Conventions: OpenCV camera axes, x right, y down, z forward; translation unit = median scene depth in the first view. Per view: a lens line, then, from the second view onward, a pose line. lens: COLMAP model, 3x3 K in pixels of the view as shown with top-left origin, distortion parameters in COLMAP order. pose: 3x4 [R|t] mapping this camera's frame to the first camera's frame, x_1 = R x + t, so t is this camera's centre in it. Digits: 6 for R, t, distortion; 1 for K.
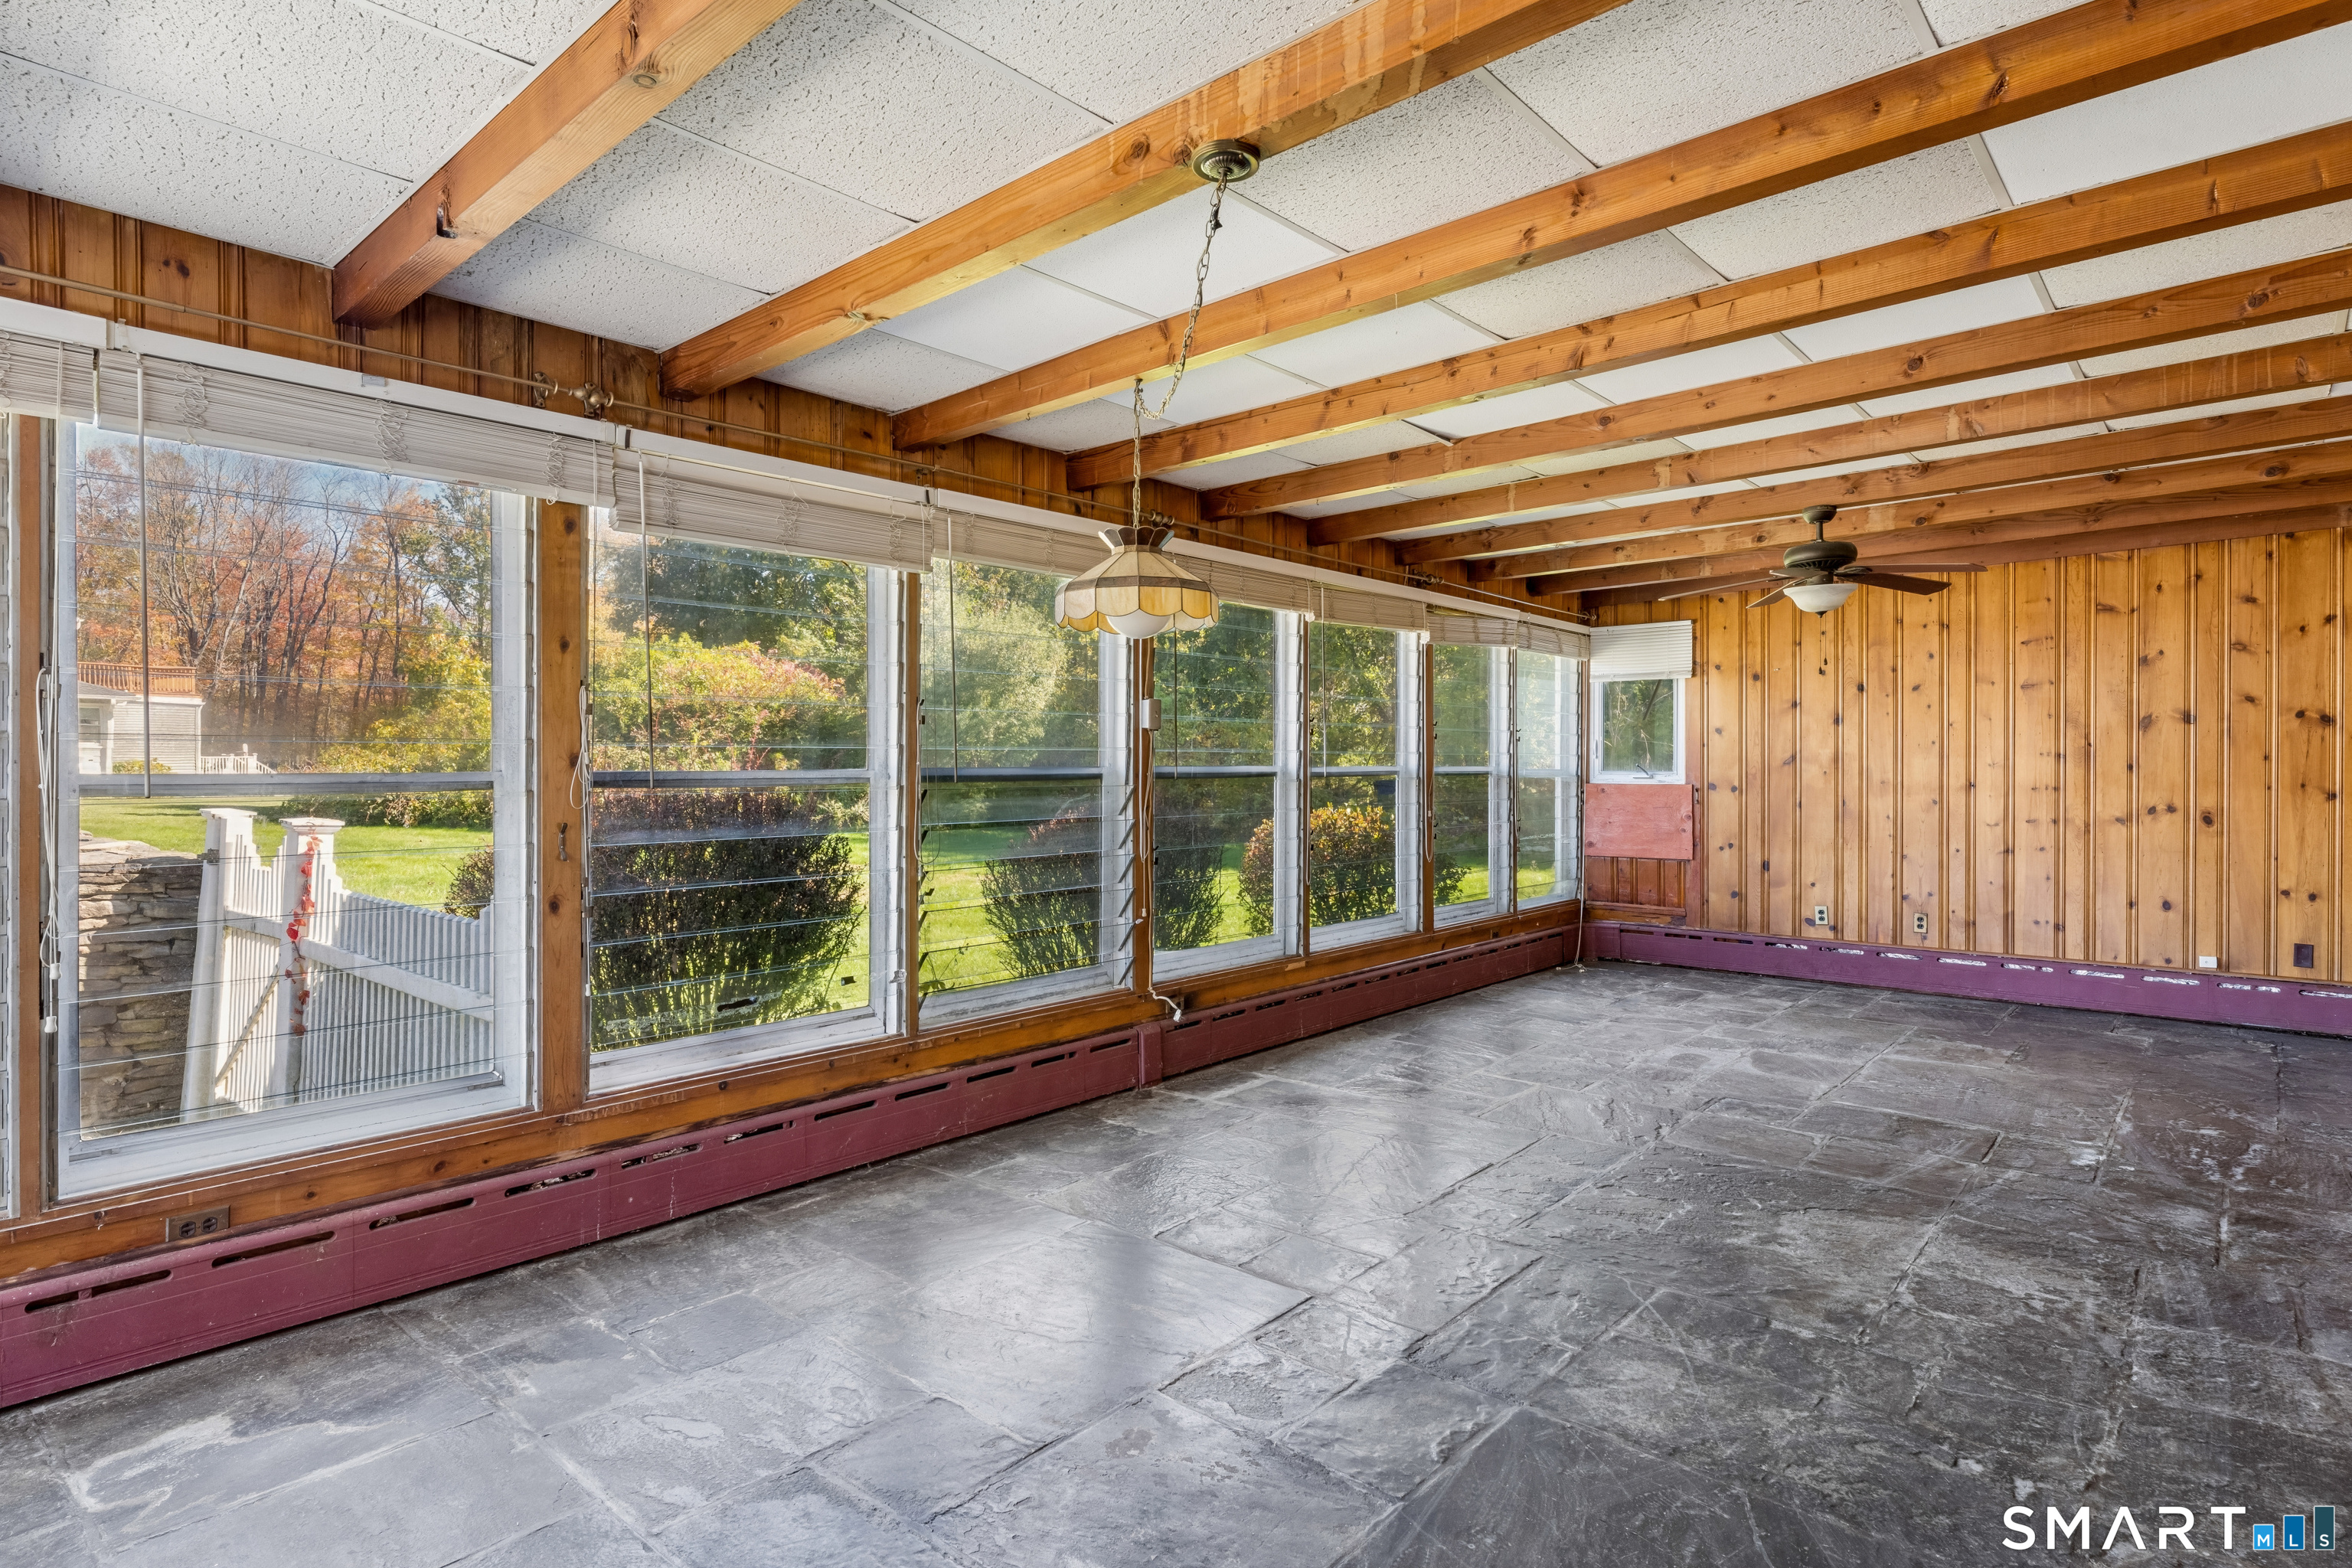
lens RADIAL K [[1256.9, 0, 1164.5], [0, 1256.9, 782.4], [0, 0, 1]] dist [0.003643, 0.000017]
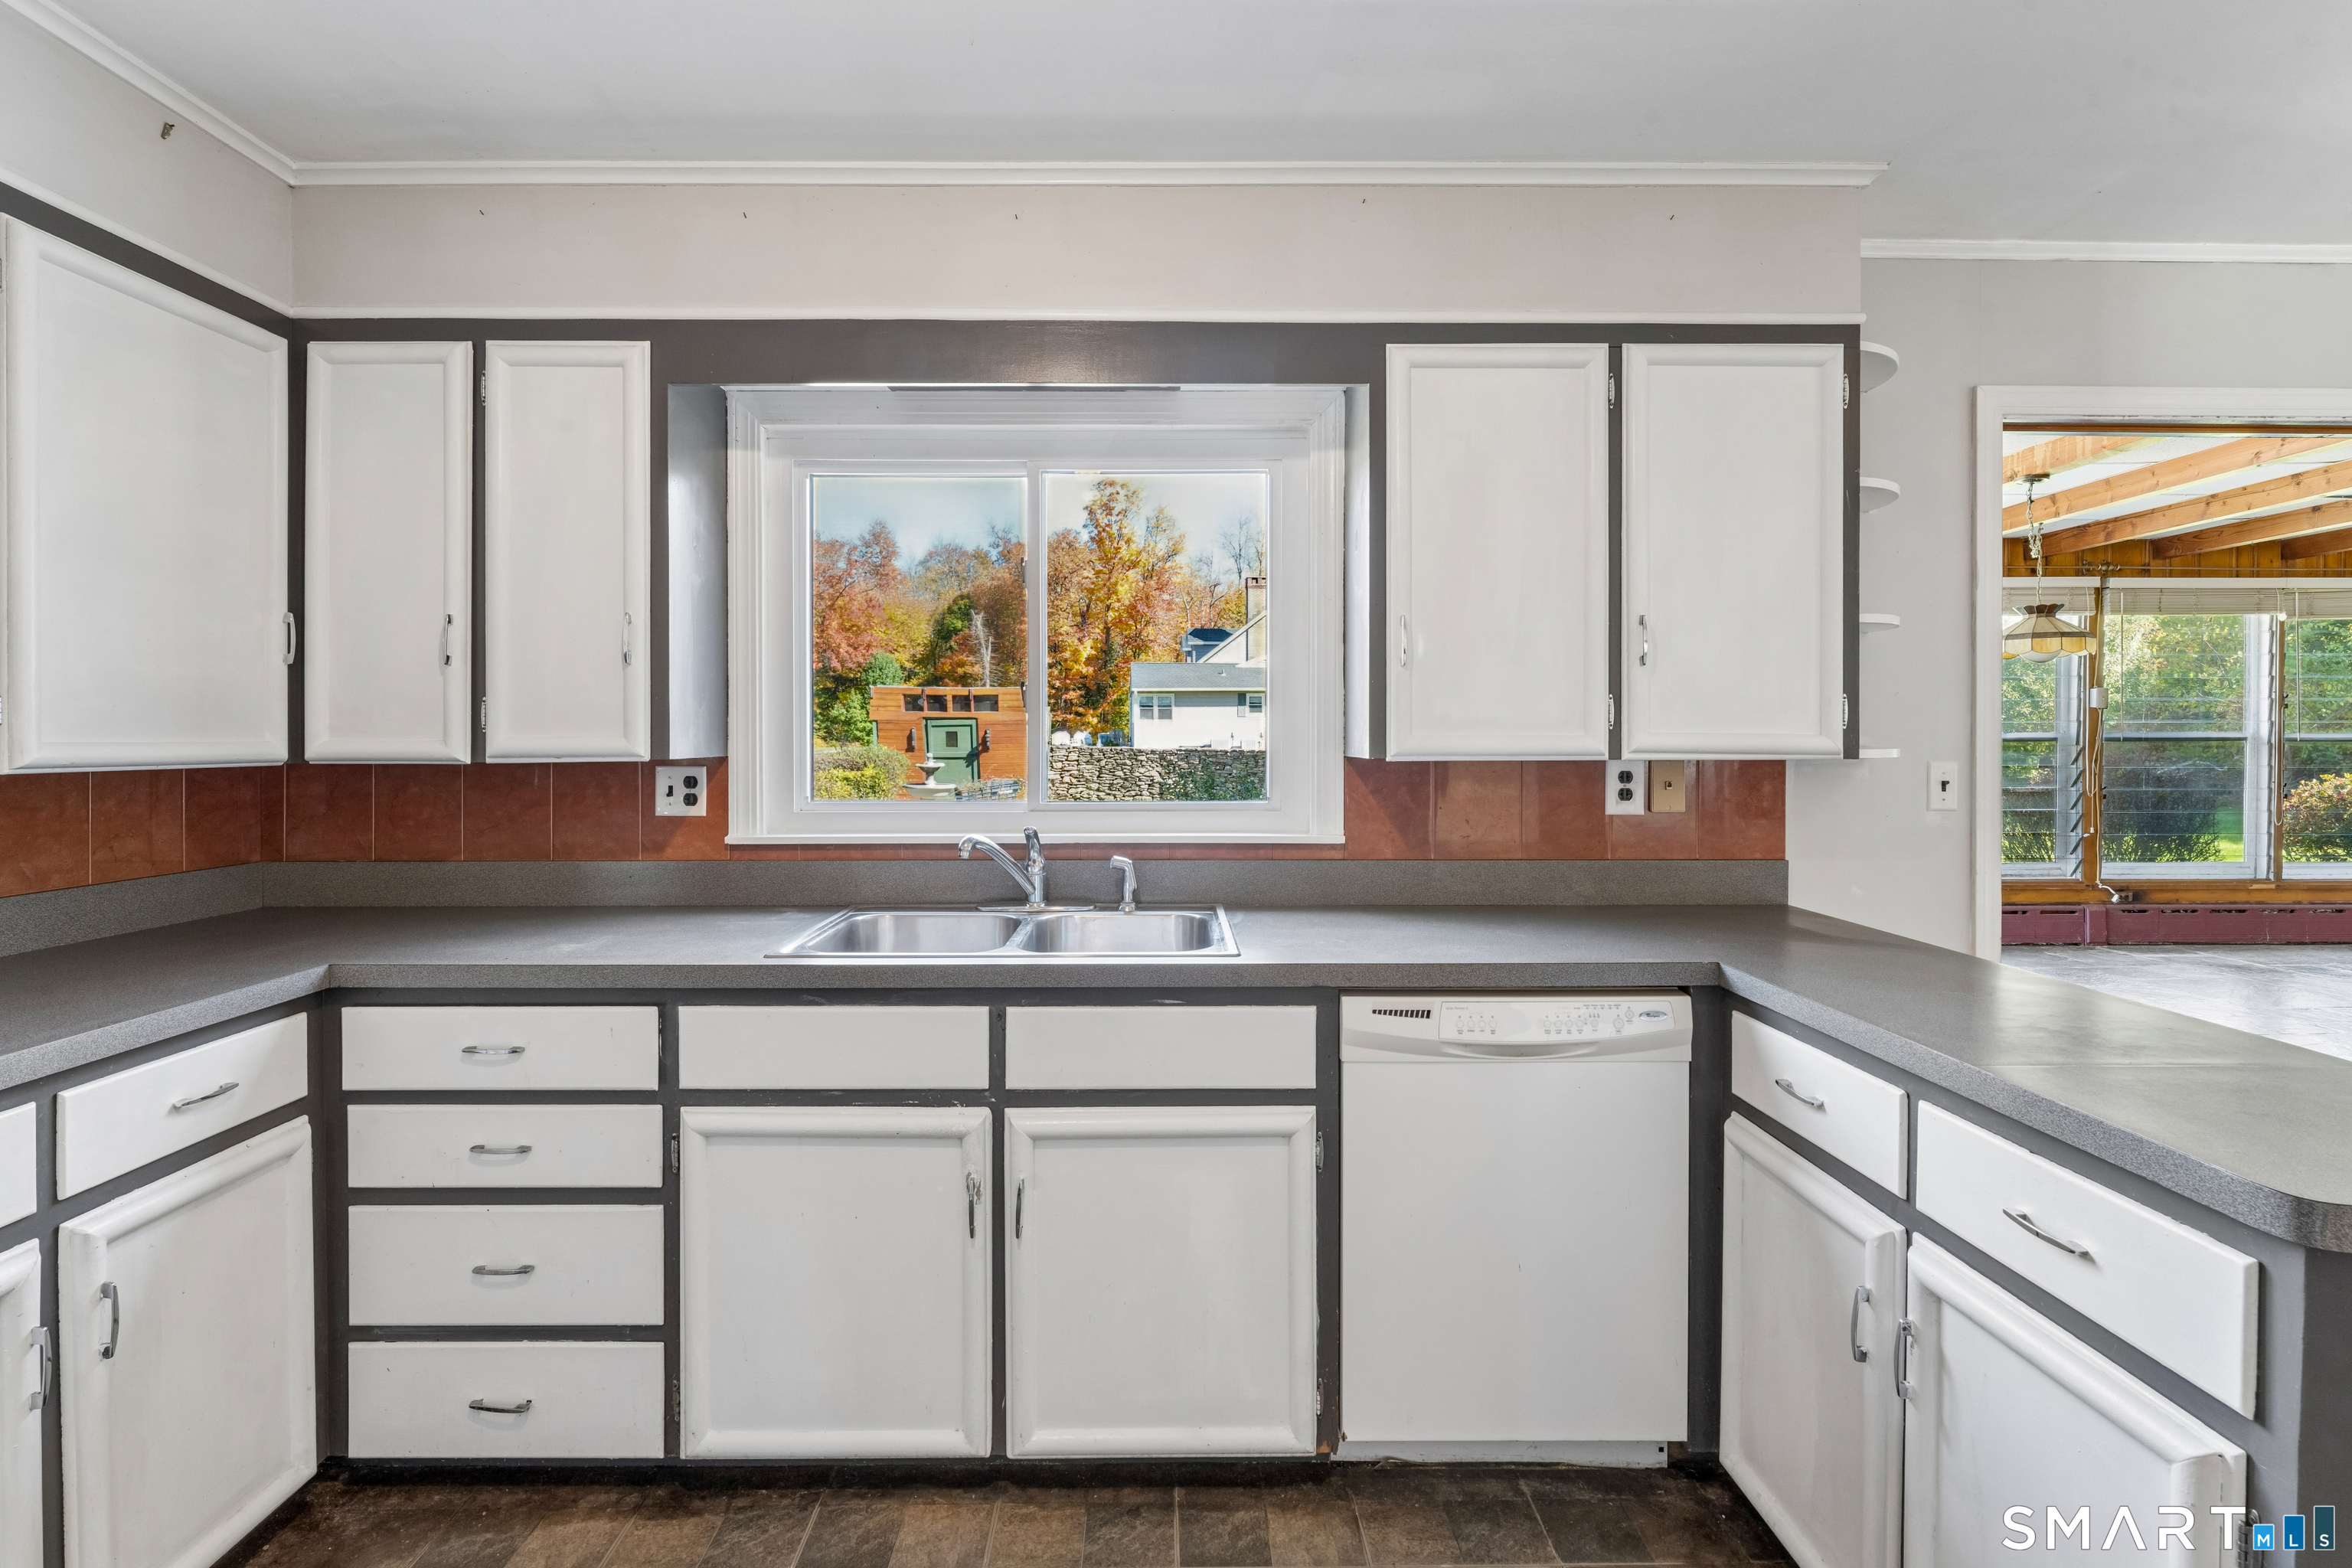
lens RADIAL K [[1103.6, 0, 1172.4], [0, 1103.6, 740.0], [0, 0, 1]] dist [-0.002561, -0.000826]
pose [[0.671127, 0.005372, -0.741323, 0.140459], [-0.010047, 0.999948, -0.001850, 0.005892], [0.741274, 0.008689, 0.671146, -0.443923]]
